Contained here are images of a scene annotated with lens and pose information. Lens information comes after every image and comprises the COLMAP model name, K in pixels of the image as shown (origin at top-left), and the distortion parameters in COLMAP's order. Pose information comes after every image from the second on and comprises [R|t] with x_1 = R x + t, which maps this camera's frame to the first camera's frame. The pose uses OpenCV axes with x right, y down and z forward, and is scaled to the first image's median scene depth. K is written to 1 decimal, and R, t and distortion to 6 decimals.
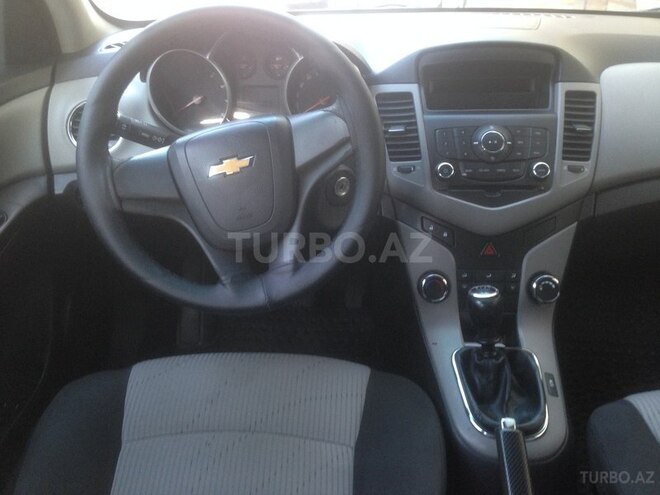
lens RADIAL K [[615.4, 0, 330.0], [0, 615.4, 247.5], [0, 0, 1]] dist [0.103360, -0.161401]
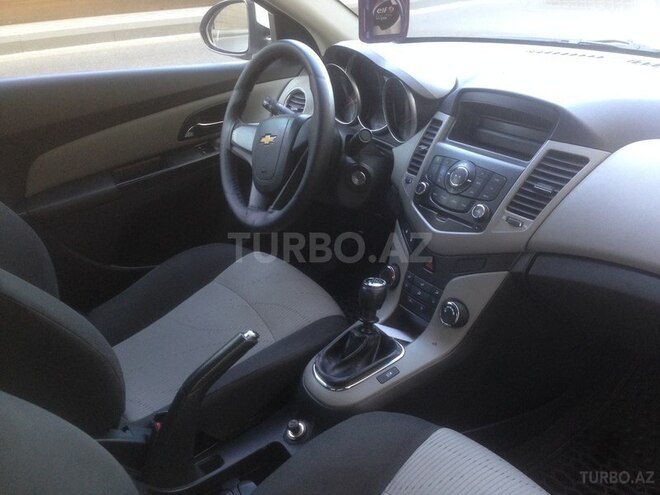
lens RADIAL K [[615.4, 0, 330.0], [0, 615.4, 247.5], [0, 0, 1]] dist [0.103360, -0.161401]
pose [[0.571292, 0.343229, -0.745533, 0.993848], [-0.317597, 0.930043, 0.184803, -0.178265], [0.756808, 0.131203, 0.640334, 0.109785]]
